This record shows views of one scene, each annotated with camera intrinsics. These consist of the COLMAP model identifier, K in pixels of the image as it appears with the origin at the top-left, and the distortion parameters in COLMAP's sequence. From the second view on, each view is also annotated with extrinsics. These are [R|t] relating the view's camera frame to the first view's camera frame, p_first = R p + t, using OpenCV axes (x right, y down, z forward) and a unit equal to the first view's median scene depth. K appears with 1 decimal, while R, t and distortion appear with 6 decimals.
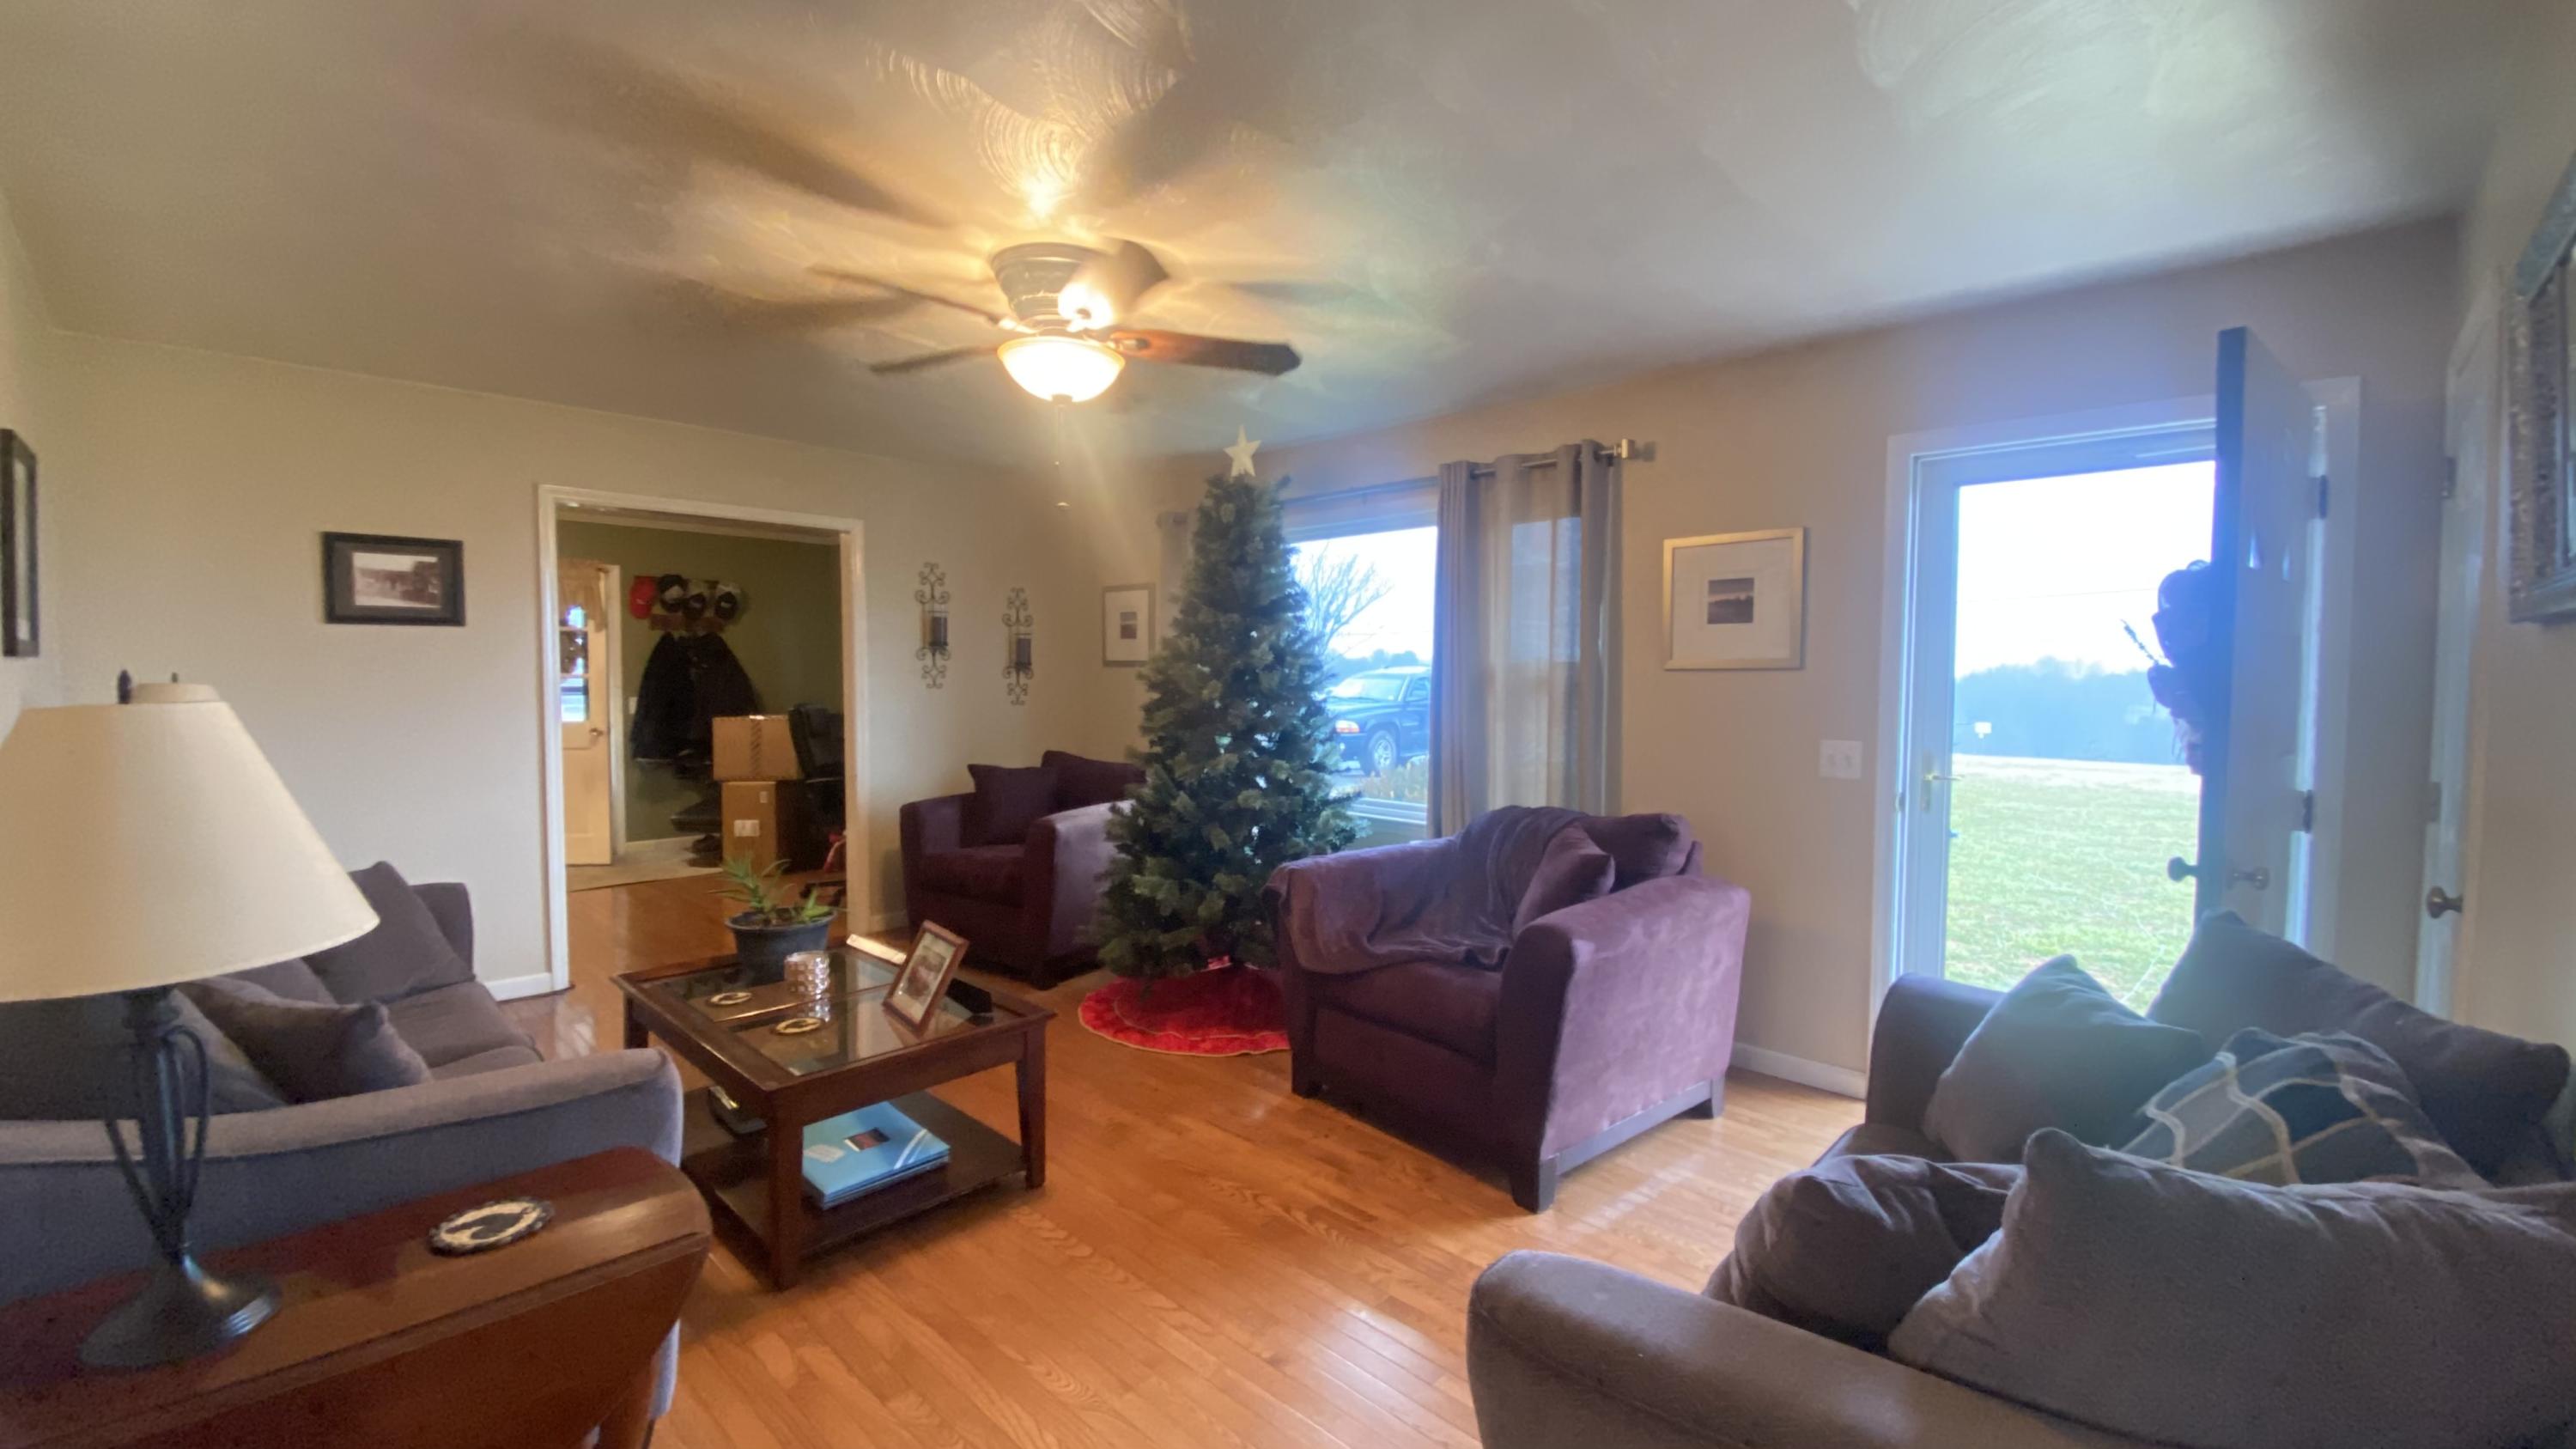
lens RADIAL K [[1003.3, 0, 1290.6], [0, 1003.3, 724.6], [0, 0, 1]] dist [-0.000252, -0.009973]
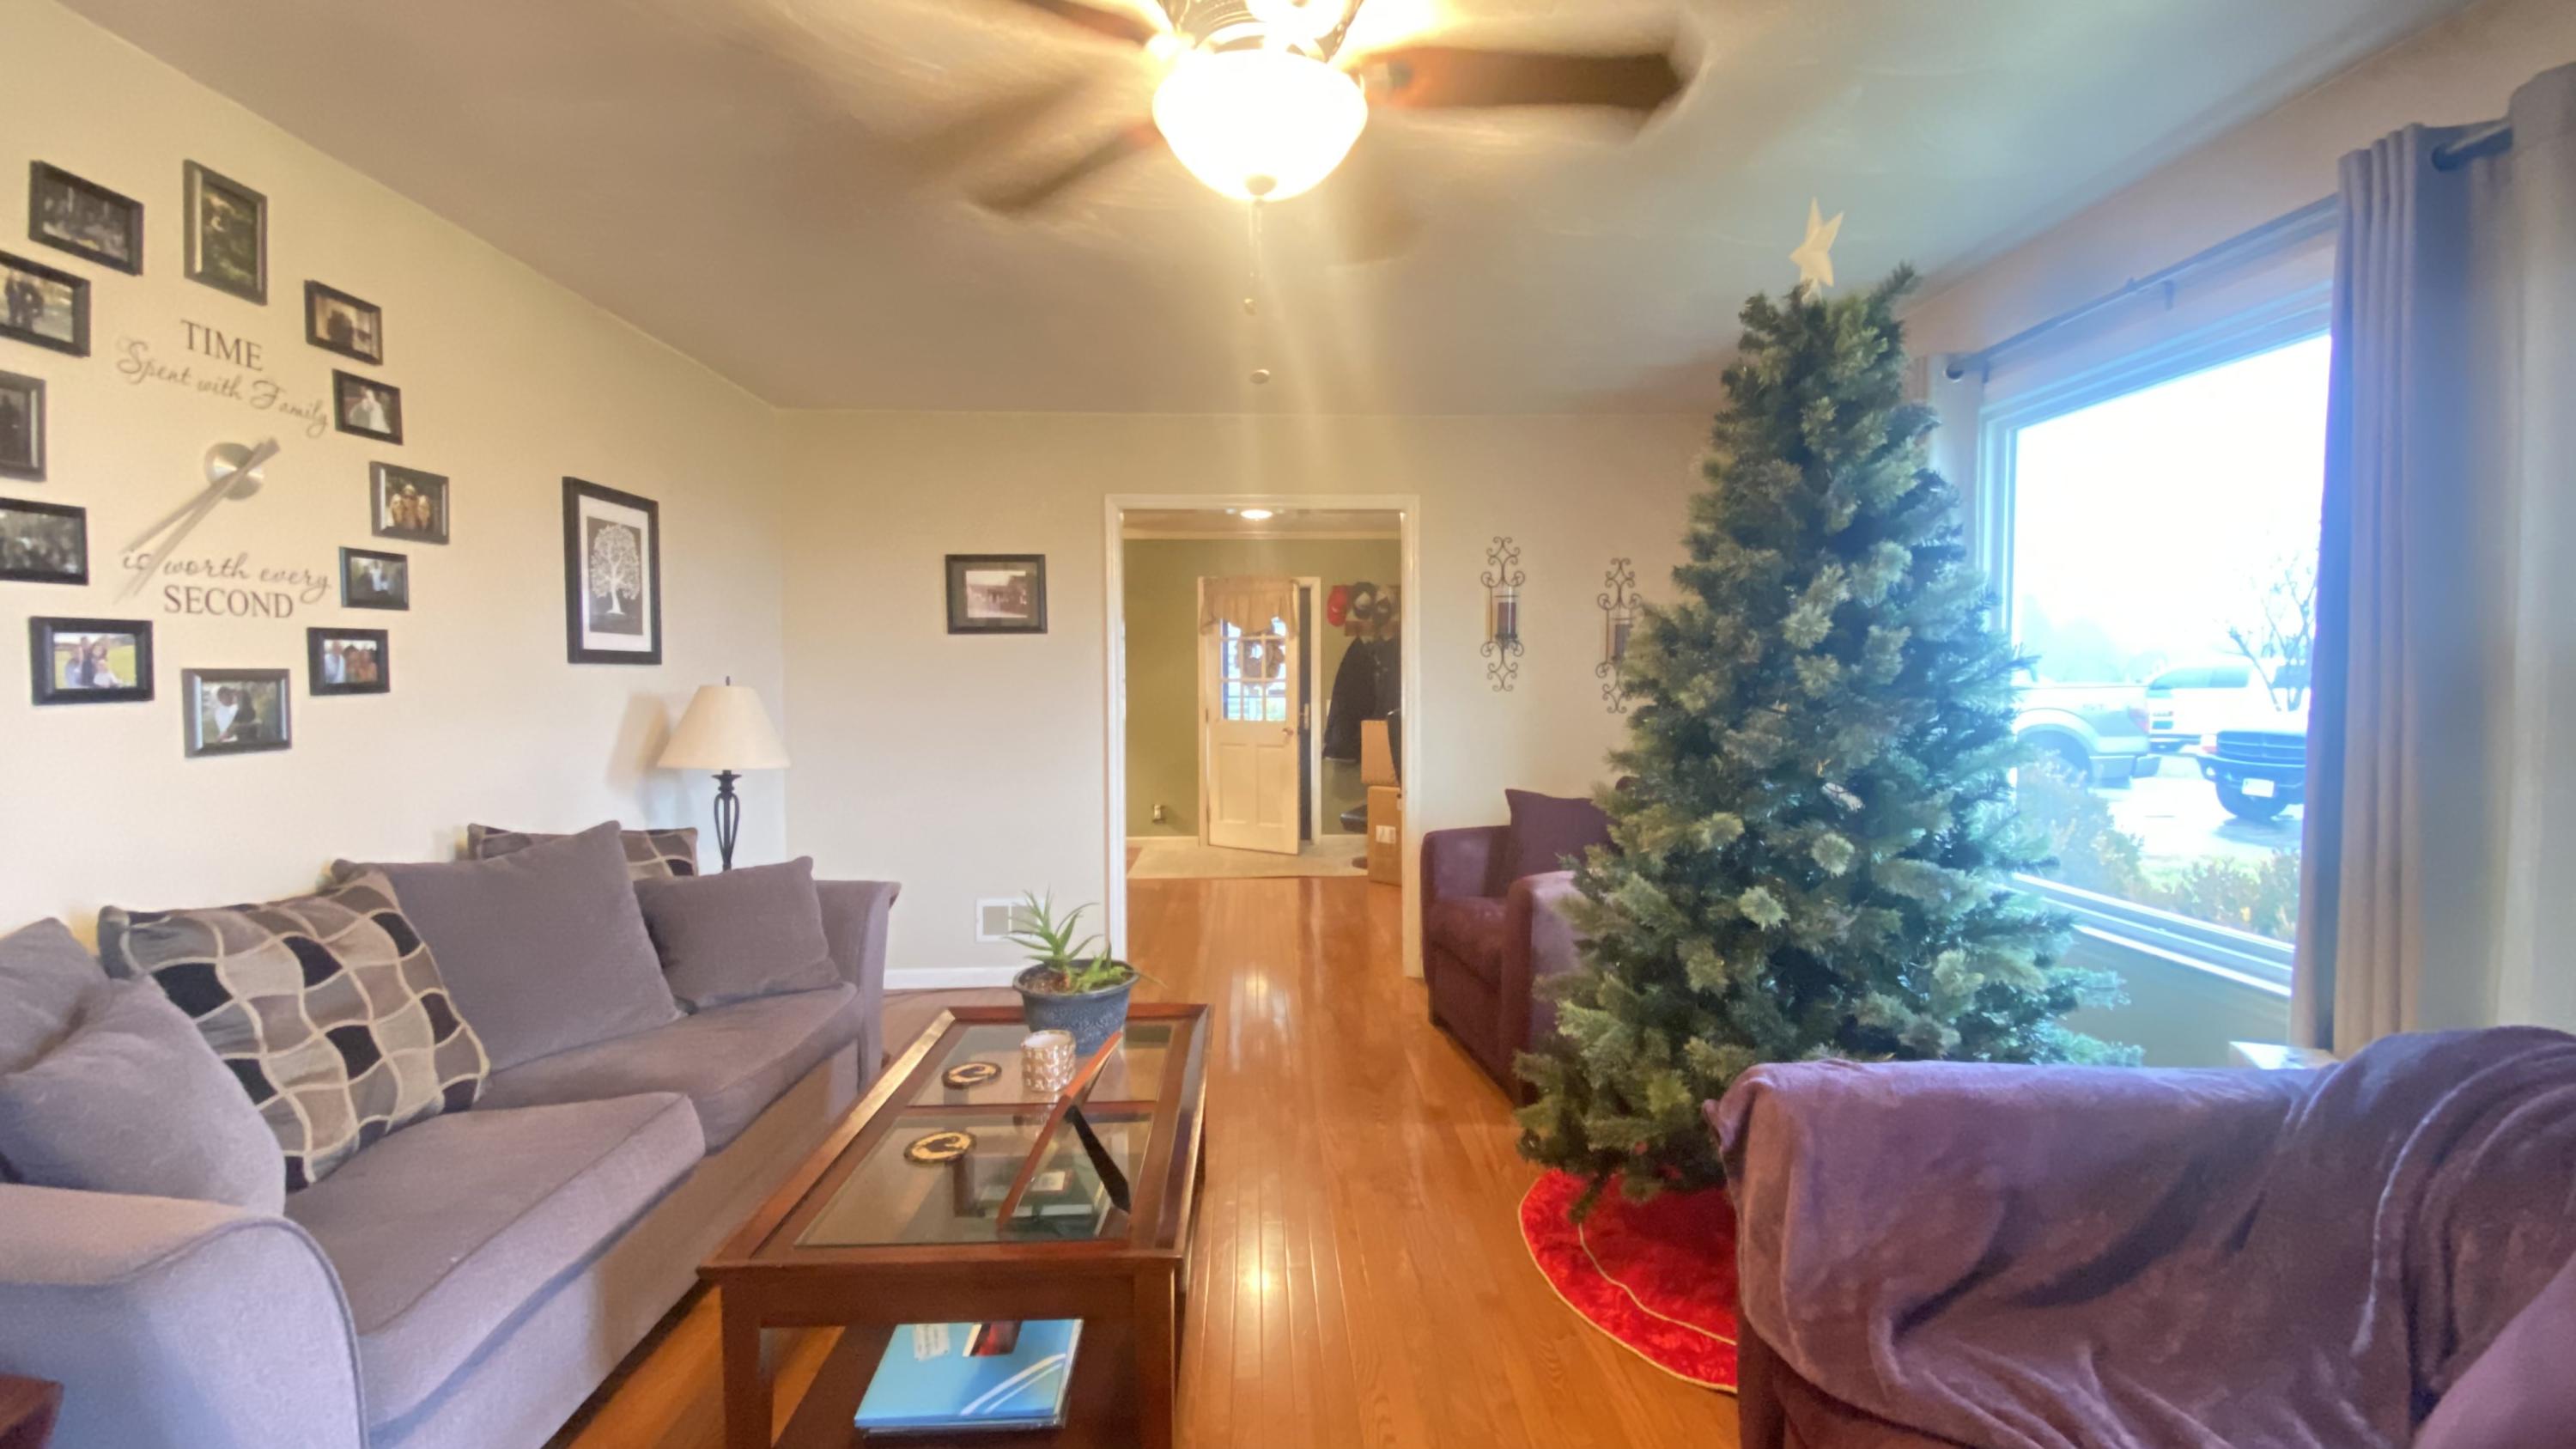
lens RADIAL K [[1003.3, 0, 1315.4], [0, 1003.3, 722.0], [0, 0, 1]] dist [-0.000252, -0.009973]
pose [[0.720511, 0.021199, -0.693120, 0.138016], [-0.025694, 0.999662, 0.003866, -0.014312], [0.692968, 0.015023, 0.720812, 0.428932]]
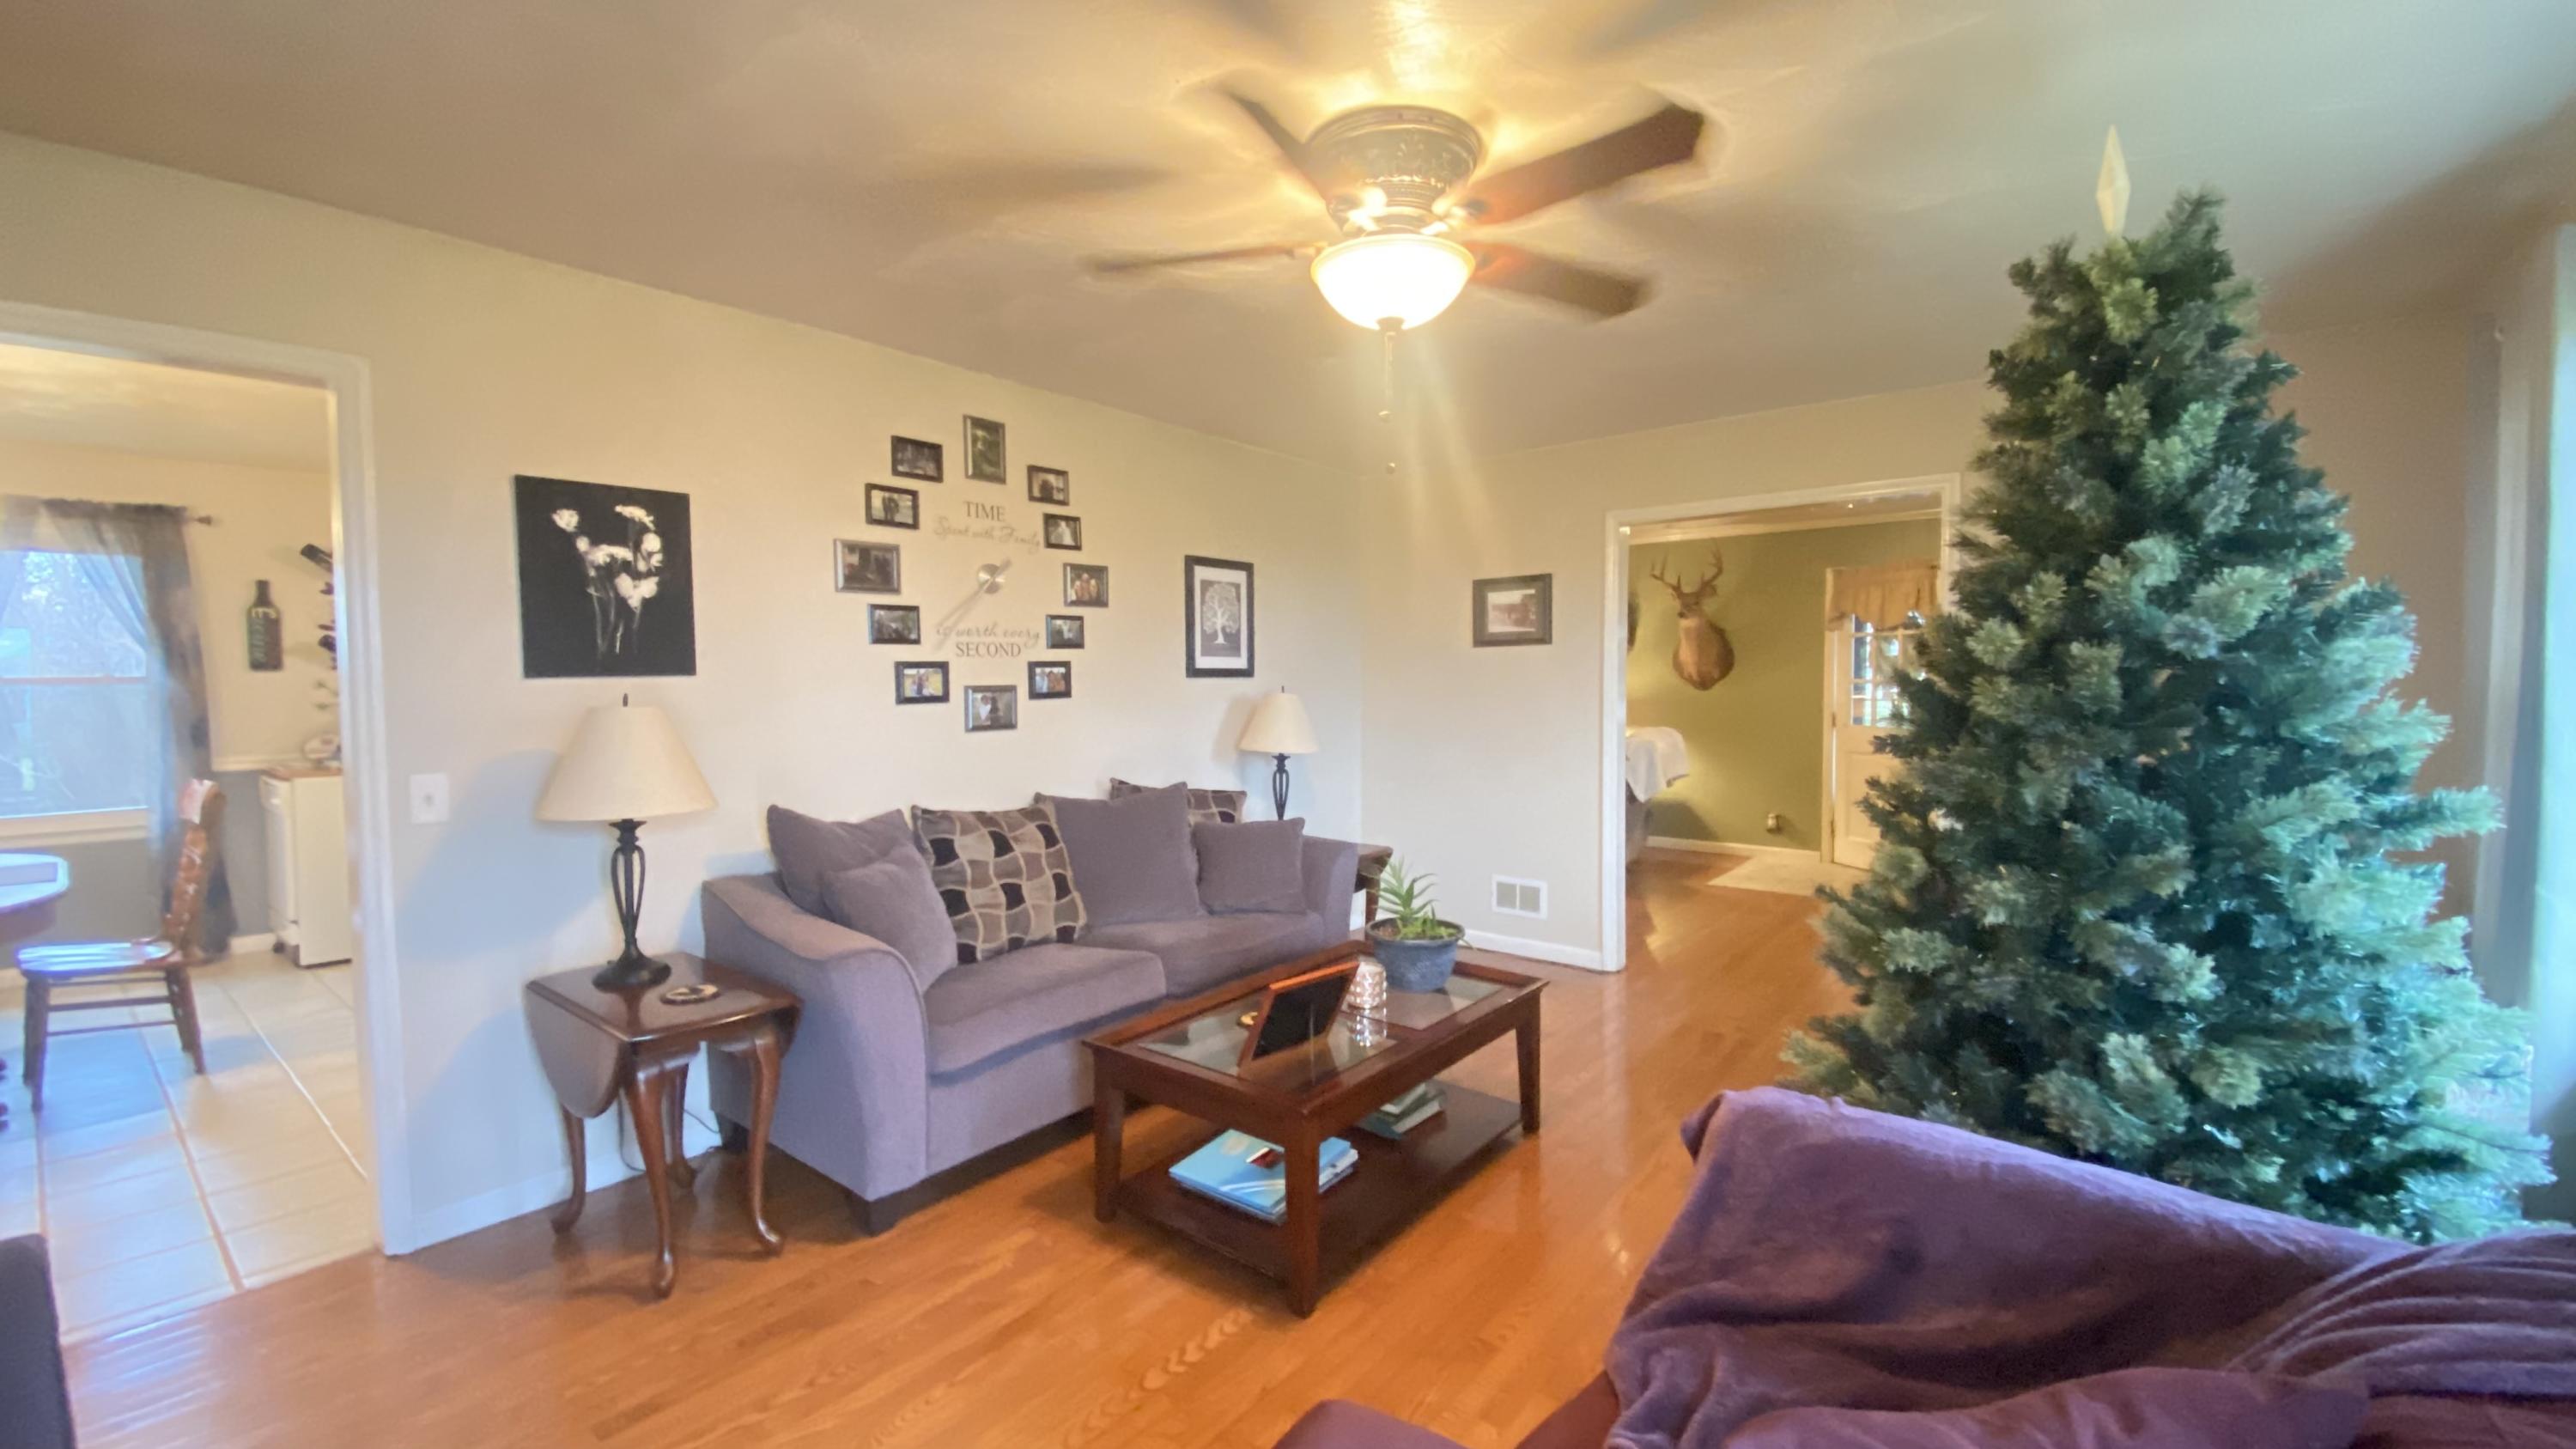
lens RADIAL K [[1003.3, 0, 1357.7], [0, 1003.3, 737.6], [0, 0, 1]] dist [-0.000252, -0.009973]
pose [[0.097687, 0.042041, -0.994329, 0.369533], [-0.033078, 0.998693, 0.038976, -0.024463], [0.994667, 0.029083, 0.098950, 0.662881]]
